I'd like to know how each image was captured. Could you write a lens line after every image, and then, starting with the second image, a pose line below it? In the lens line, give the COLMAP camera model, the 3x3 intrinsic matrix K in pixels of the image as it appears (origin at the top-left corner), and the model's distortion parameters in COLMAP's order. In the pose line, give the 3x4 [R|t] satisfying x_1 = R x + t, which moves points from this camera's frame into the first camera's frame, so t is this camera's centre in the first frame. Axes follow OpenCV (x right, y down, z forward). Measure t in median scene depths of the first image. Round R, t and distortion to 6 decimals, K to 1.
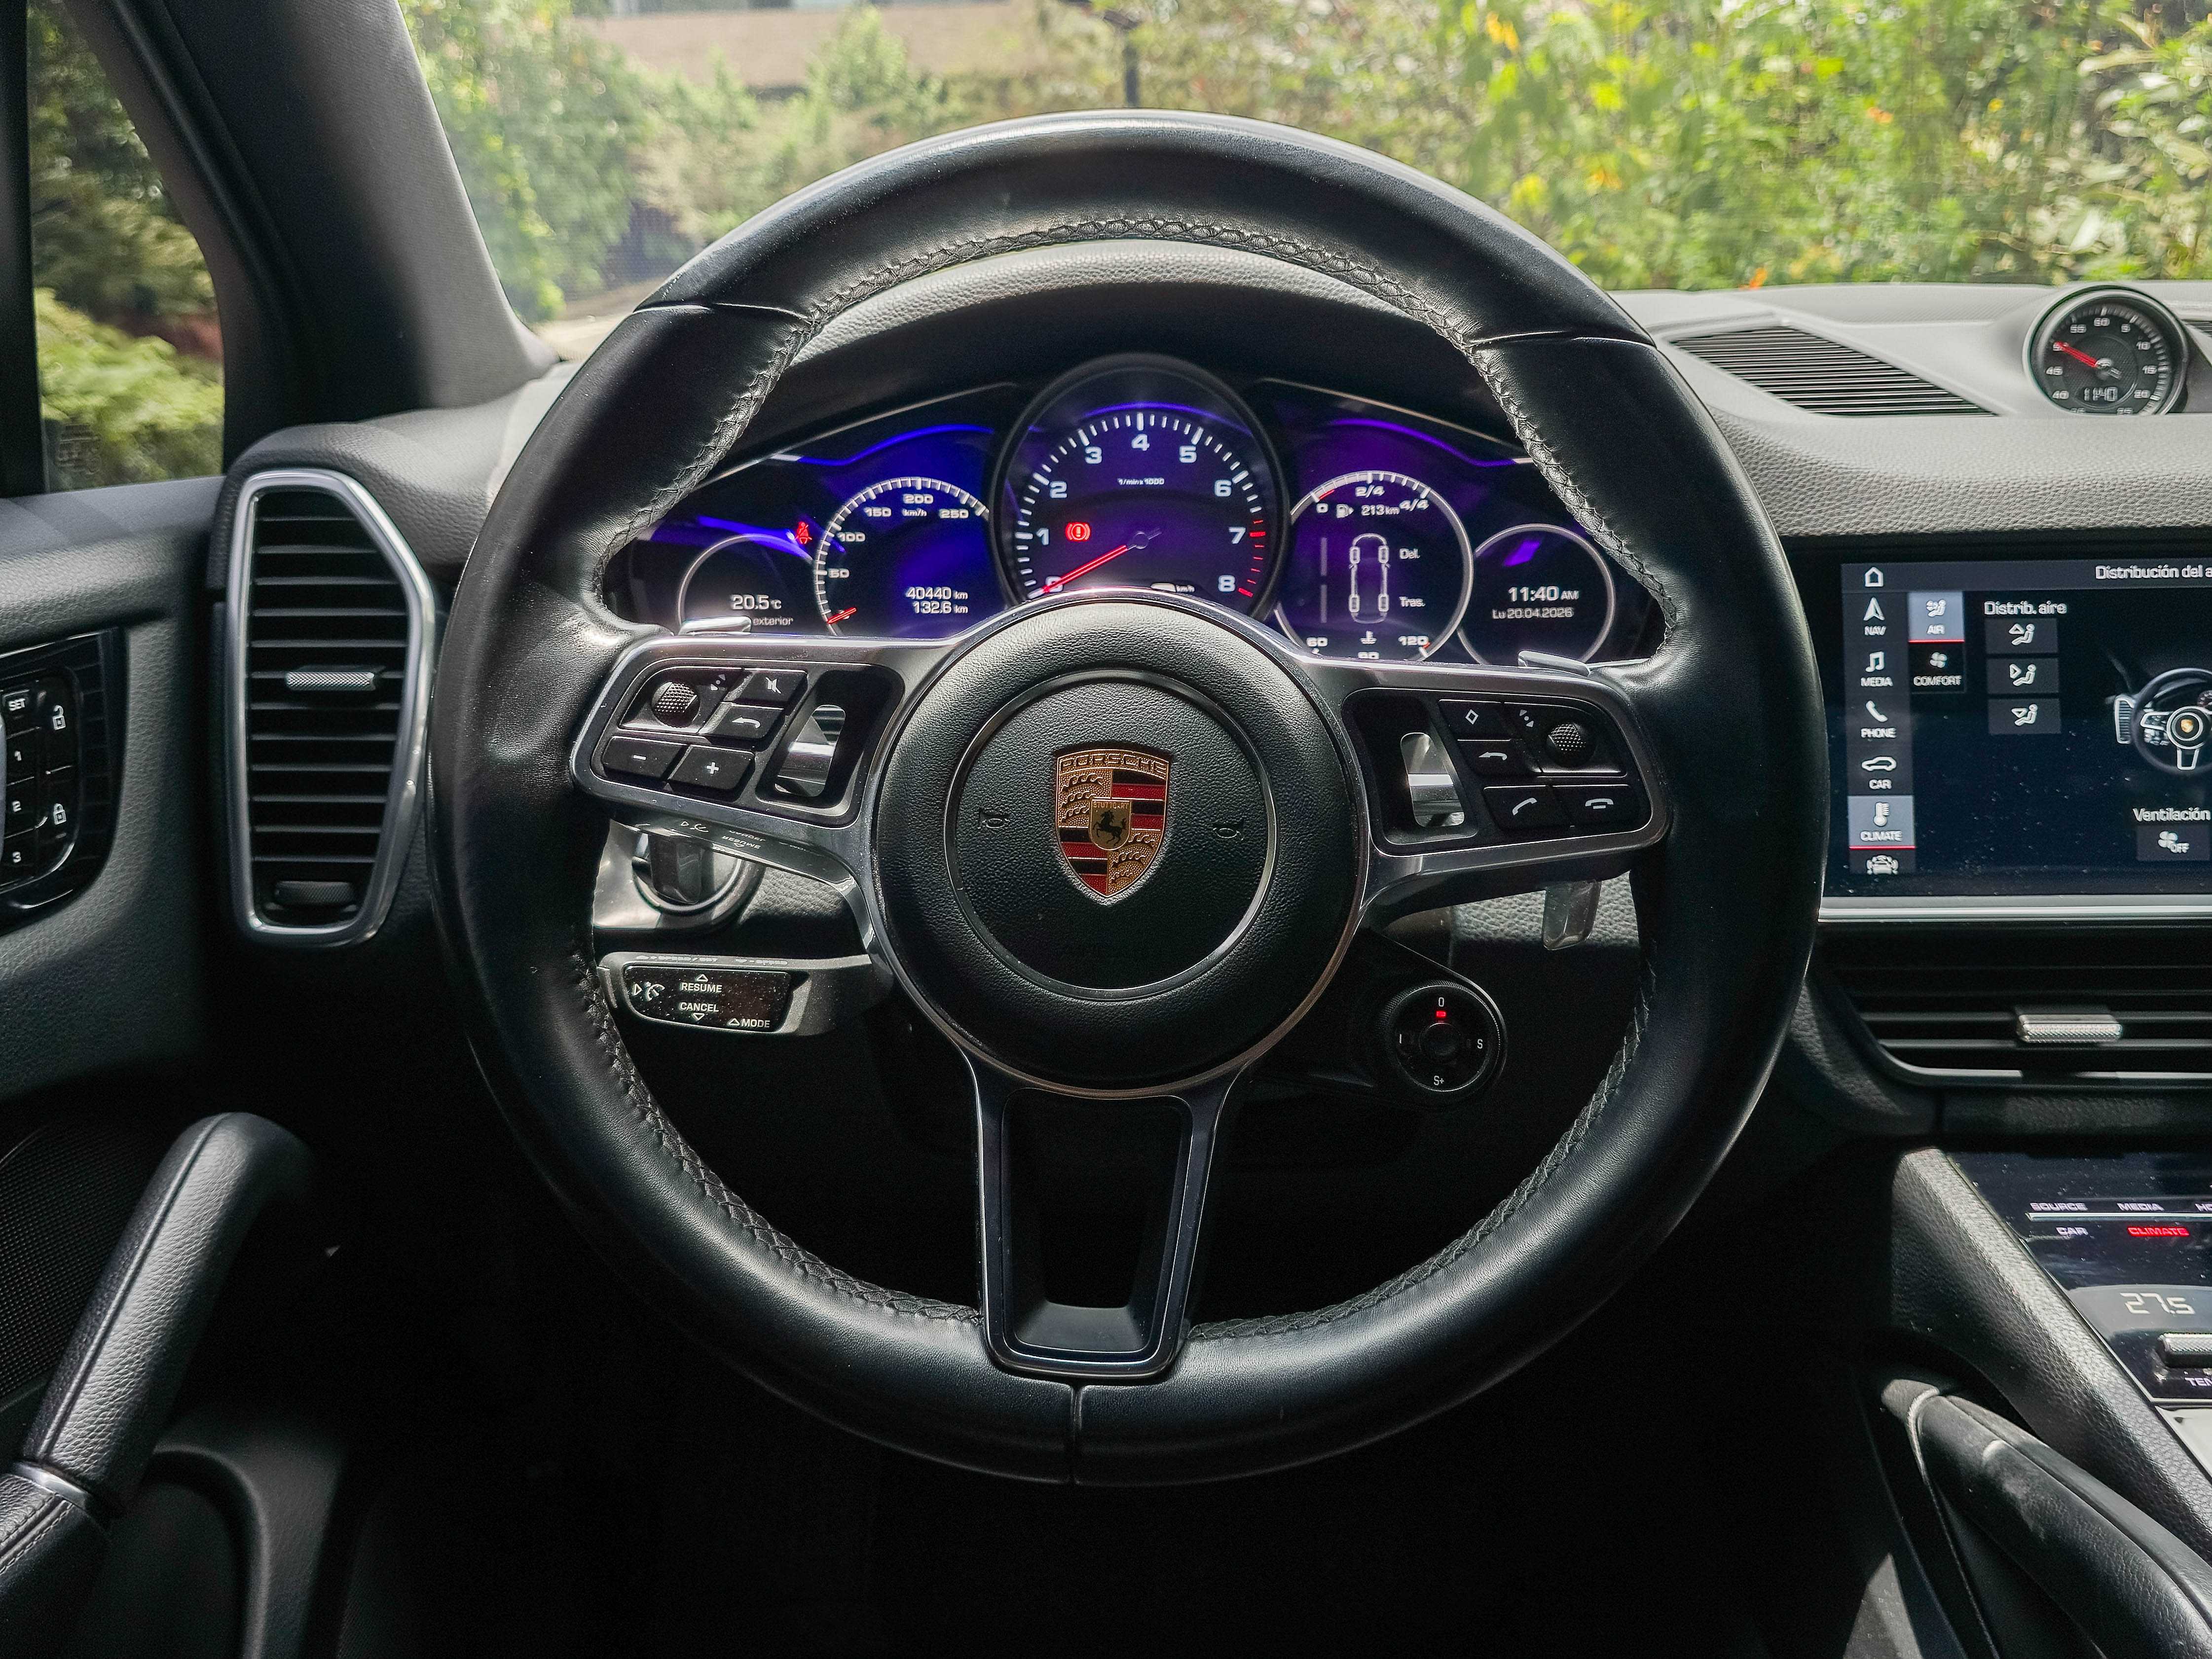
lens RADIAL K [[1871.2, 0, 1081.9], [0, 1871.2, 815.7], [0, 0, 1]] dist [0.077020, -0.131817]
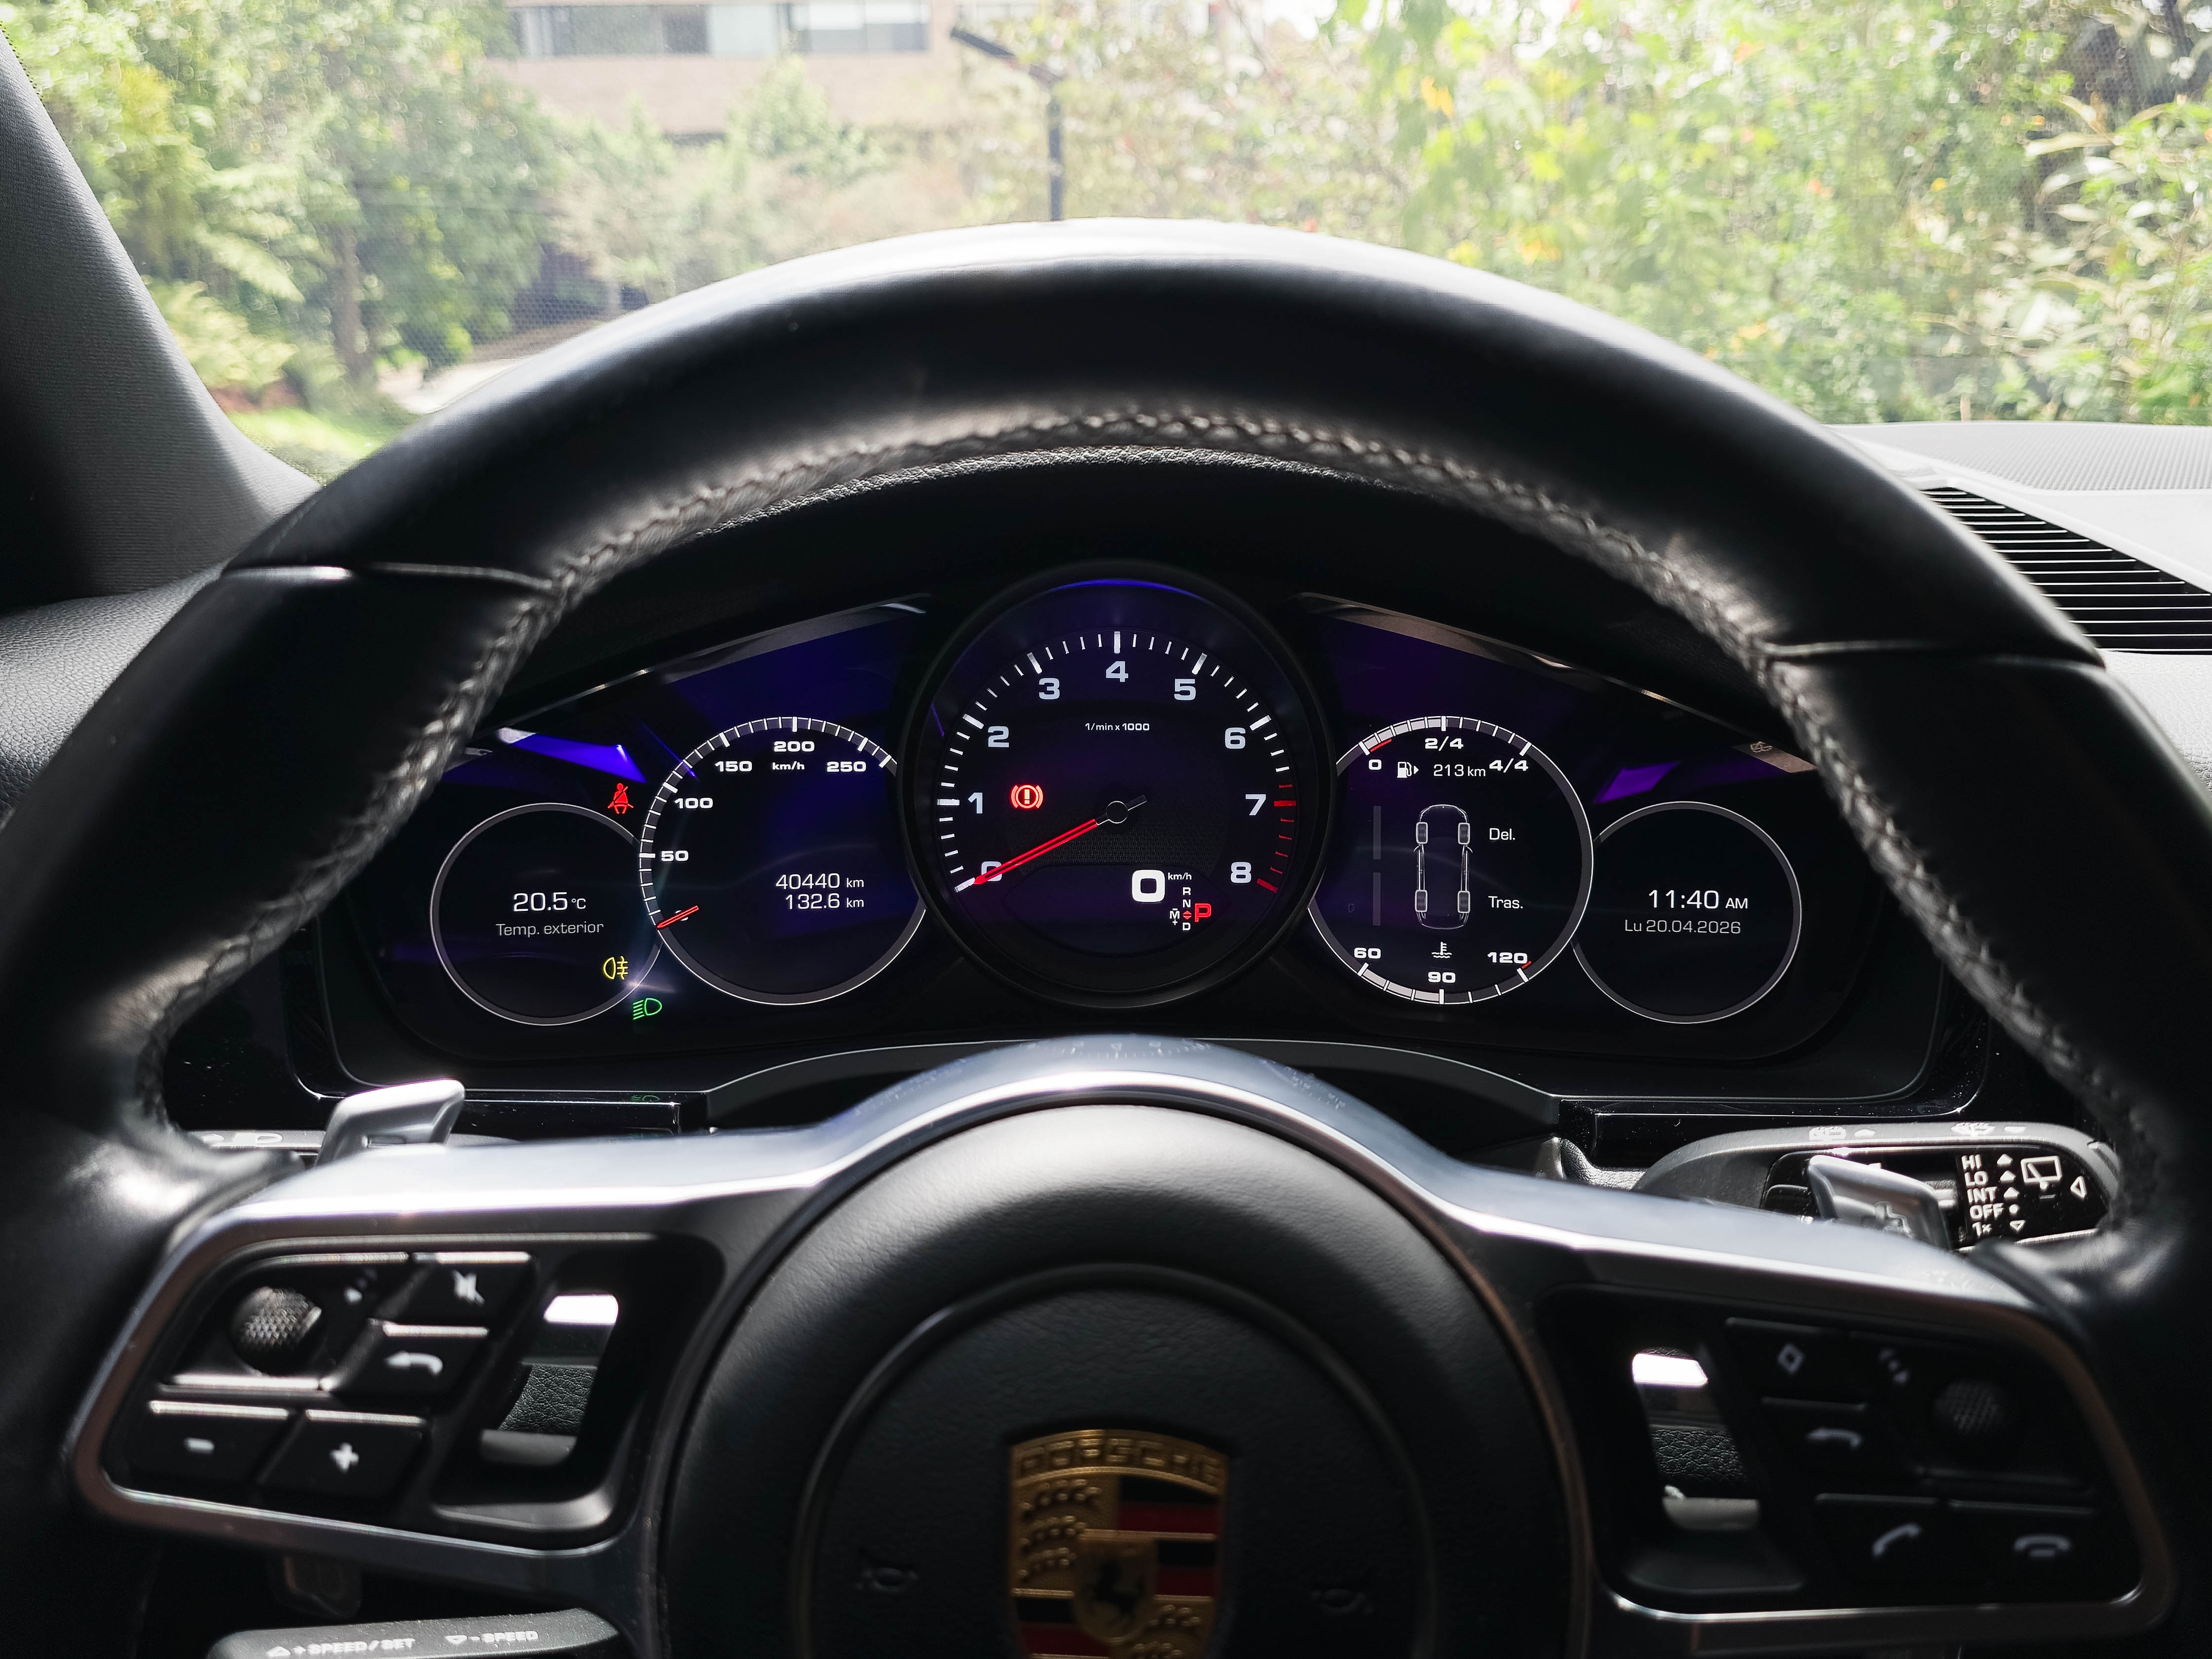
lens RADIAL K [[1868.5, 0, 1106.0], [0, 1868.5, 829.5], [0, 0, 1]] dist [0.074164, -0.112969]
pose [[0.998450, 0.002641, 0.055601, -0.011085], [-0.001615, 0.999828, -0.018495, -0.127800], [-0.055640, 0.018377, 0.998282, 0.312394]]
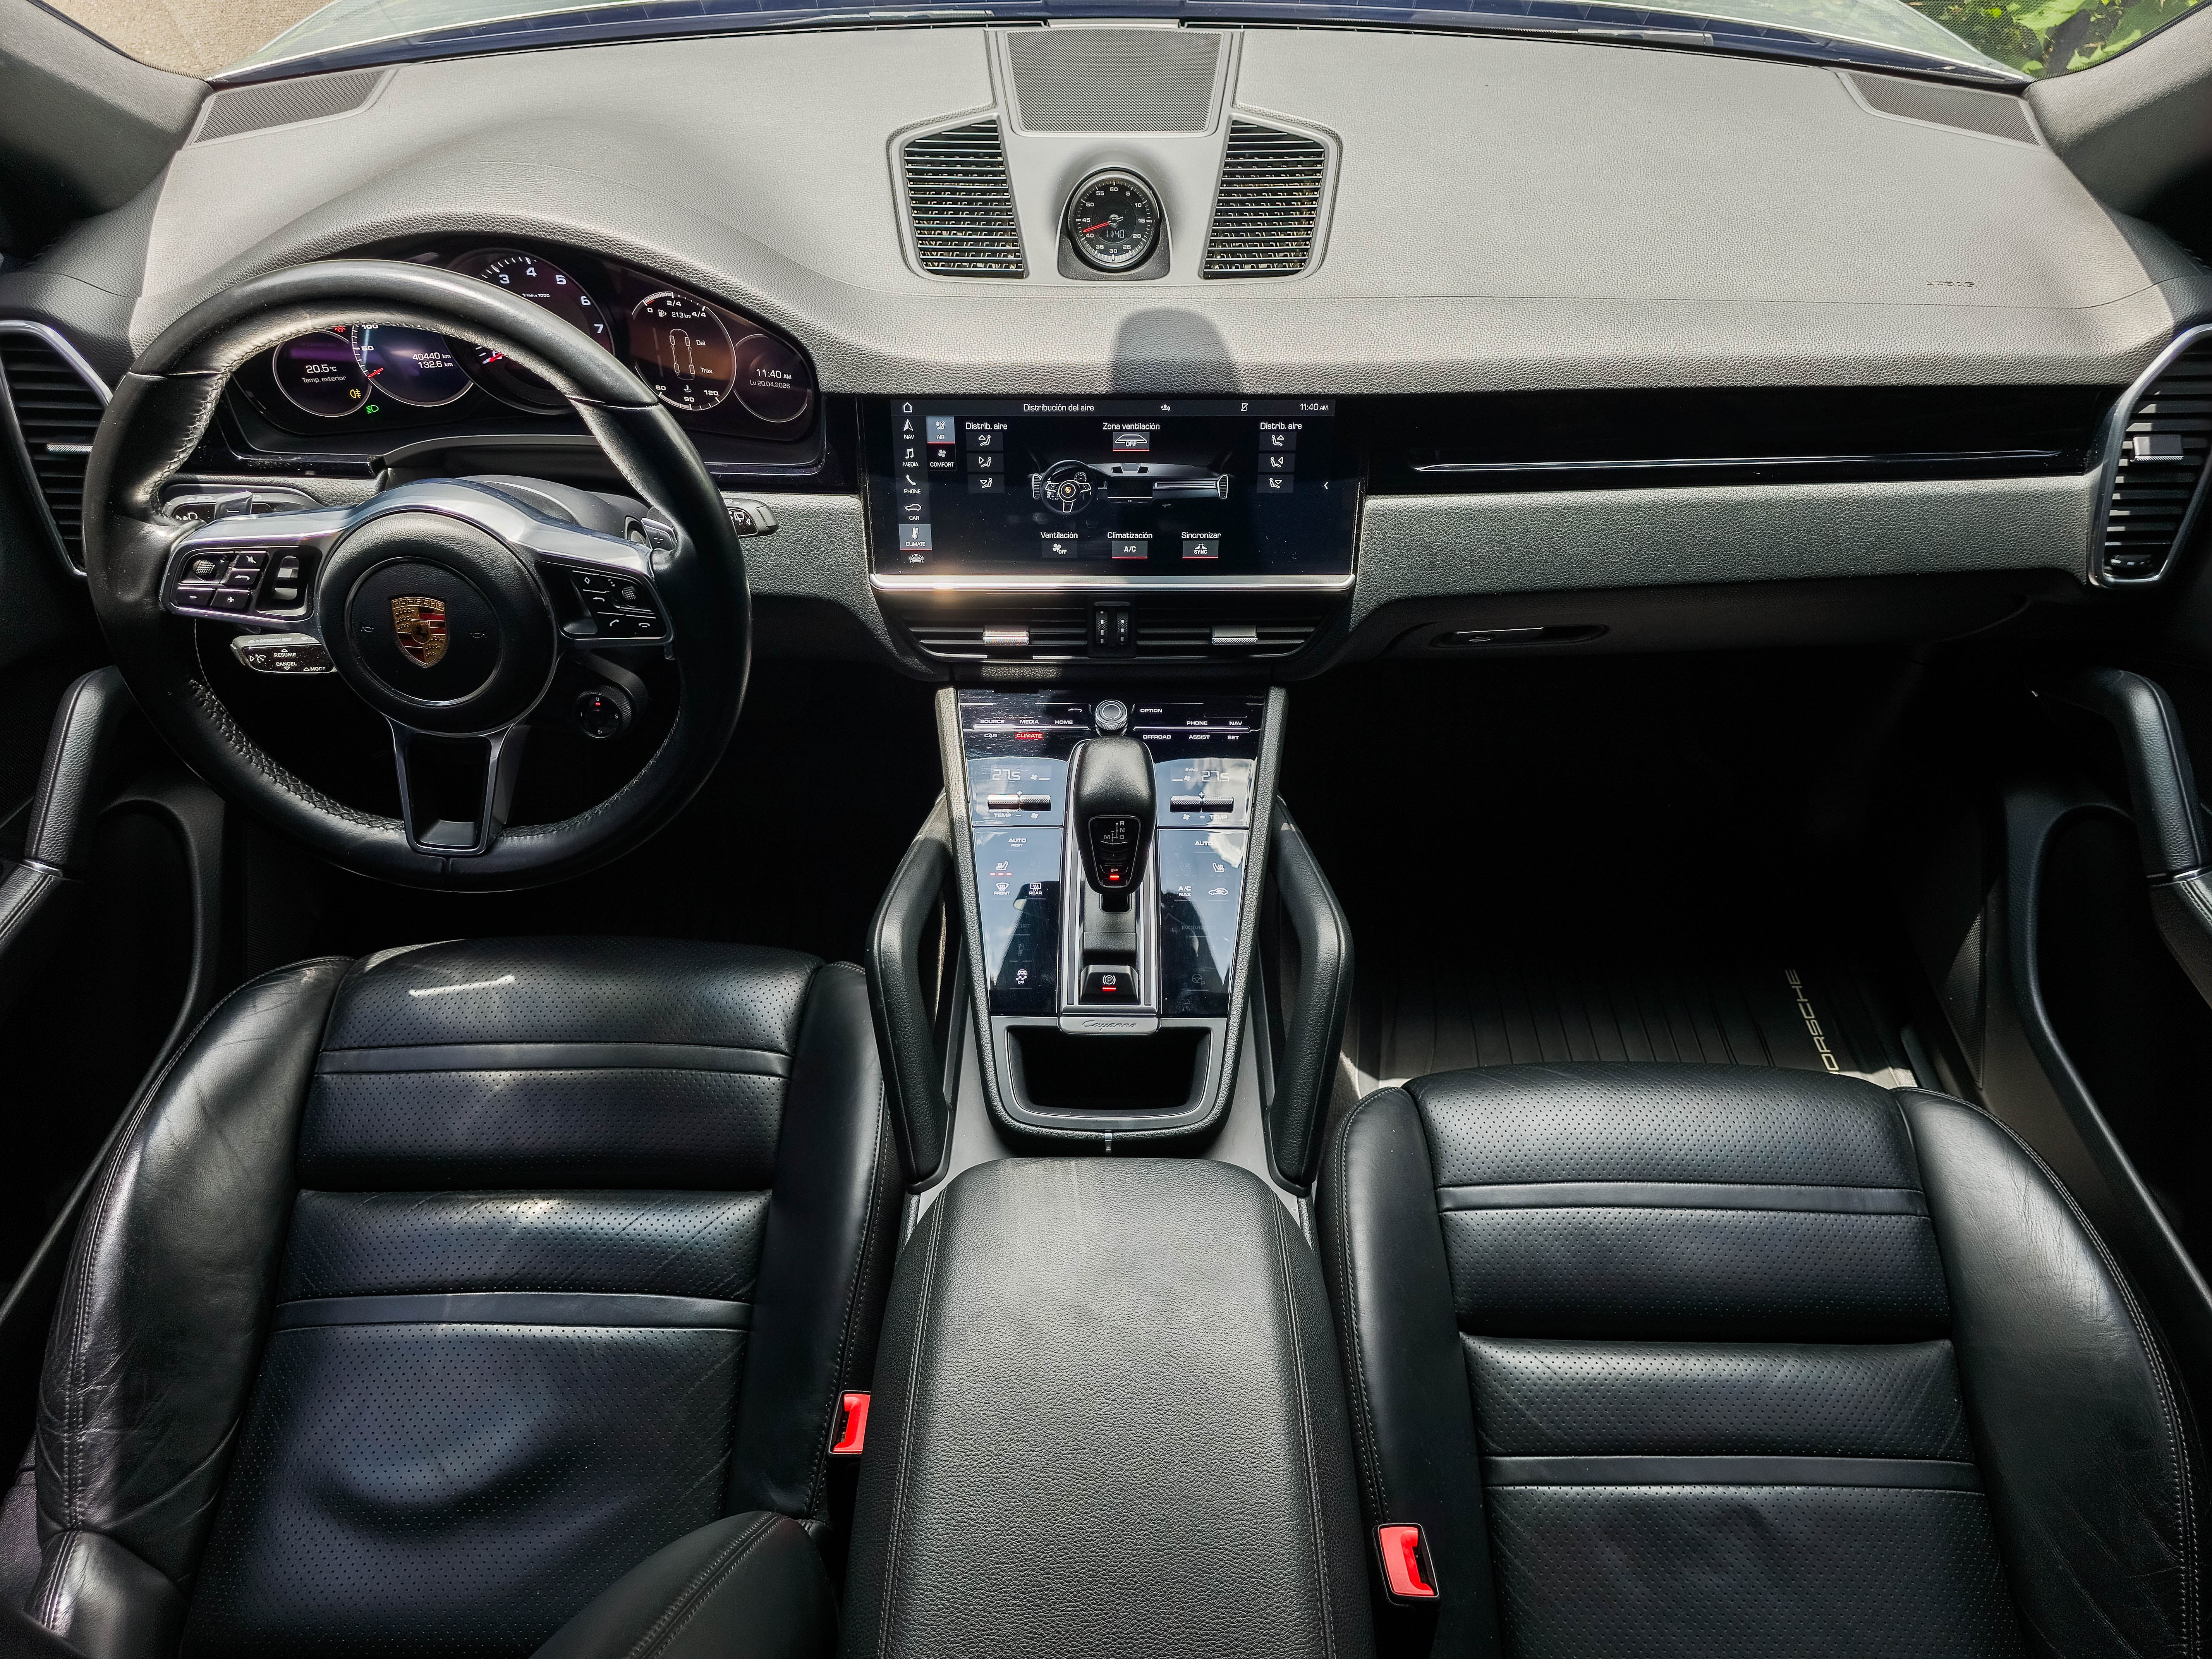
lens RADIAL K [[1443.0, 0, 1082.5], [0, 1443.0, 814.1], [0, 0, 1]] dist [0.076399, -0.102395]
pose [[0.999177, -0.013170, 0.038368, 0.467299], [-0.007671, 0.867424, 0.497510, -0.432785], [-0.039833, -0.497395, 0.866609, -0.392871]]
